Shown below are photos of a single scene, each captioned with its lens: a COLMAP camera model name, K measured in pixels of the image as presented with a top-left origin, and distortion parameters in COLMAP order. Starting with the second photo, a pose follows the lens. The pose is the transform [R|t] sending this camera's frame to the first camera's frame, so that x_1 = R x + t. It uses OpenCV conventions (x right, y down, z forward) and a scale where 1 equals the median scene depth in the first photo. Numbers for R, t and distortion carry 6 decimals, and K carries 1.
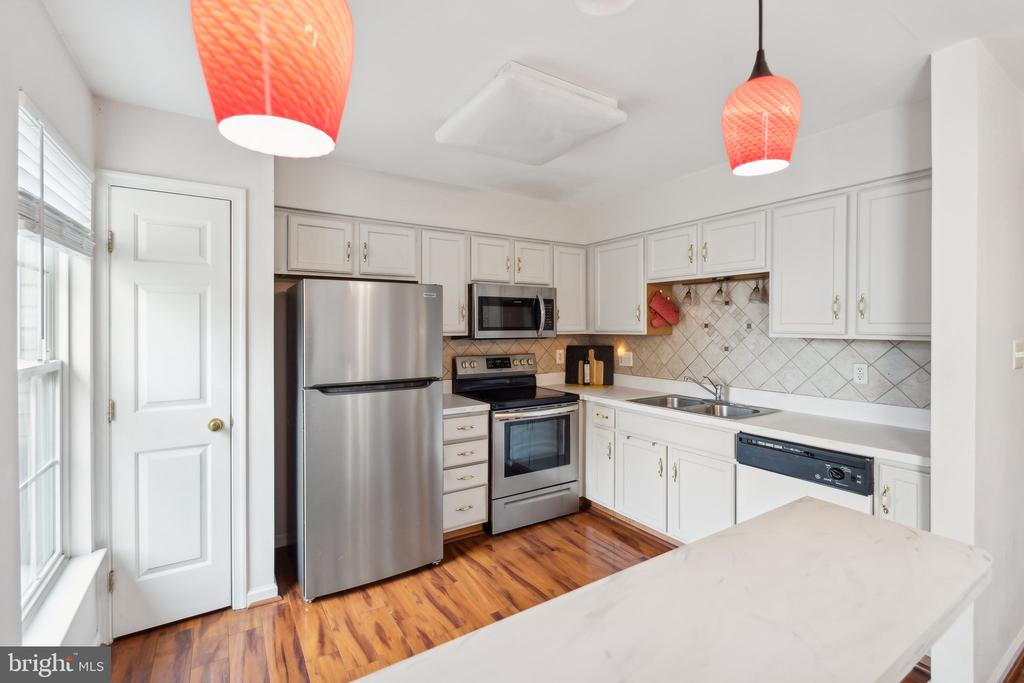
lens RADIAL K [[457.7, 0, 517.6], [0, 457.7, 330.1], [0, 0, 1]] dist [-0.005413, 0.001373]
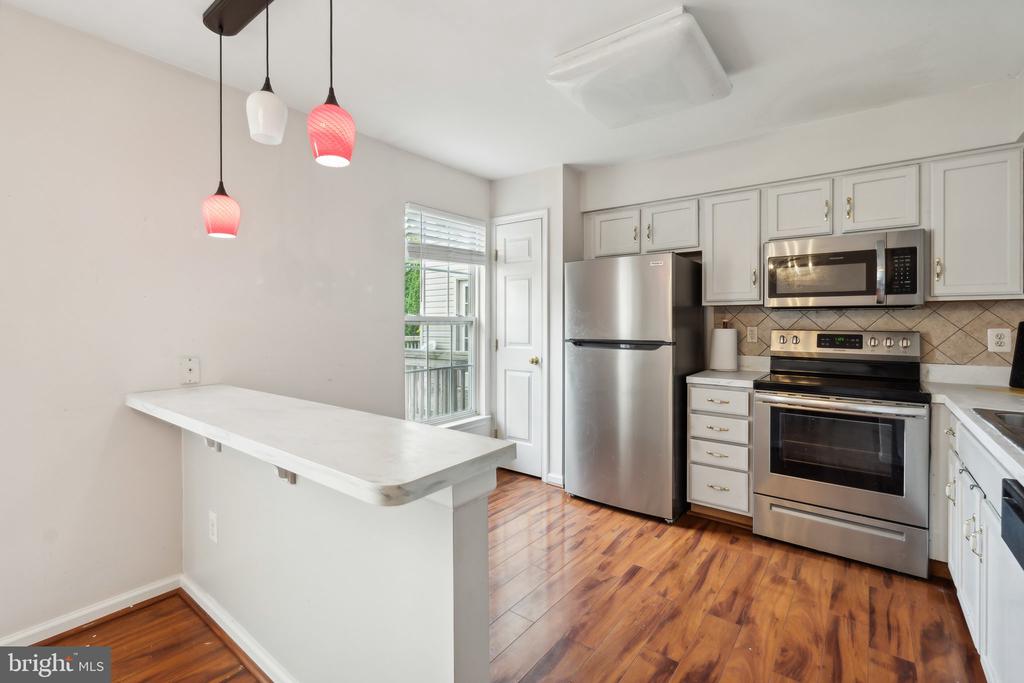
lens RADIAL K [[457.7, 0, 510.3], [0, 457.7, 324.3], [0, 0, 1]] dist [-0.005413, 0.001373]
pose [[0.328016, 0.007669, -0.944641, 0.602890], [-0.007378, 0.999957, 0.005556, 0.053175], [0.944644, 0.005147, 0.328058, 0.284760]]
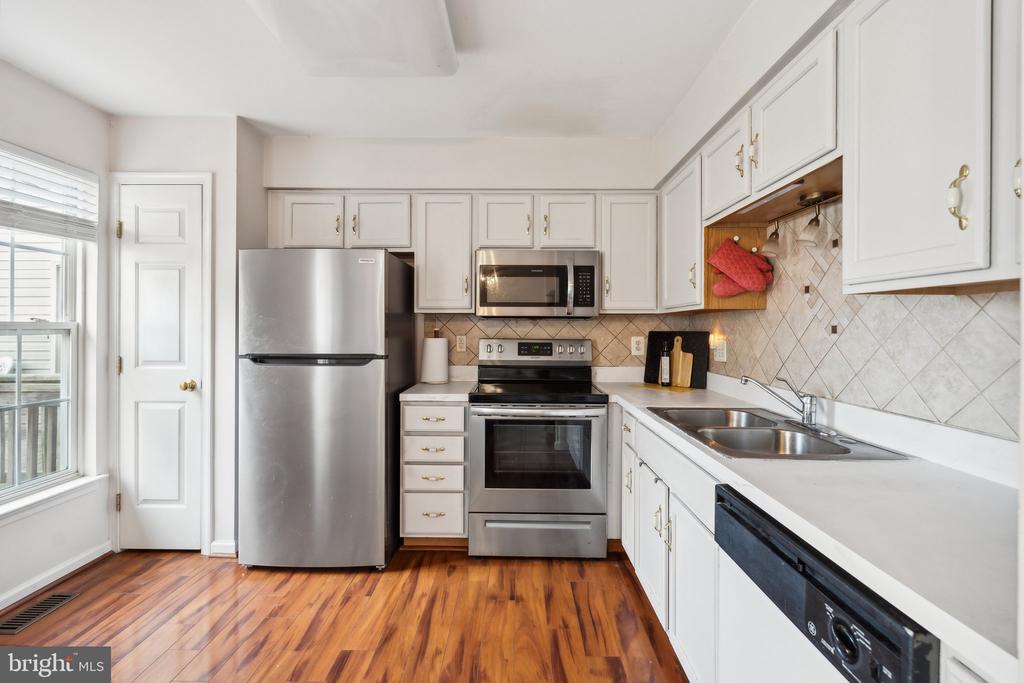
lens RADIAL K [[457.7, 0, 512.3], [0, 457.7, 327.9], [0, 0, 1]] dist [-0.005413, 0.001373]
pose [[0.834165, 0.005070, -0.551492, 0.453923], [-0.009397, 0.999943, -0.005021, 0.047126], [0.551436, 0.009371, 0.834165, 0.362942]]
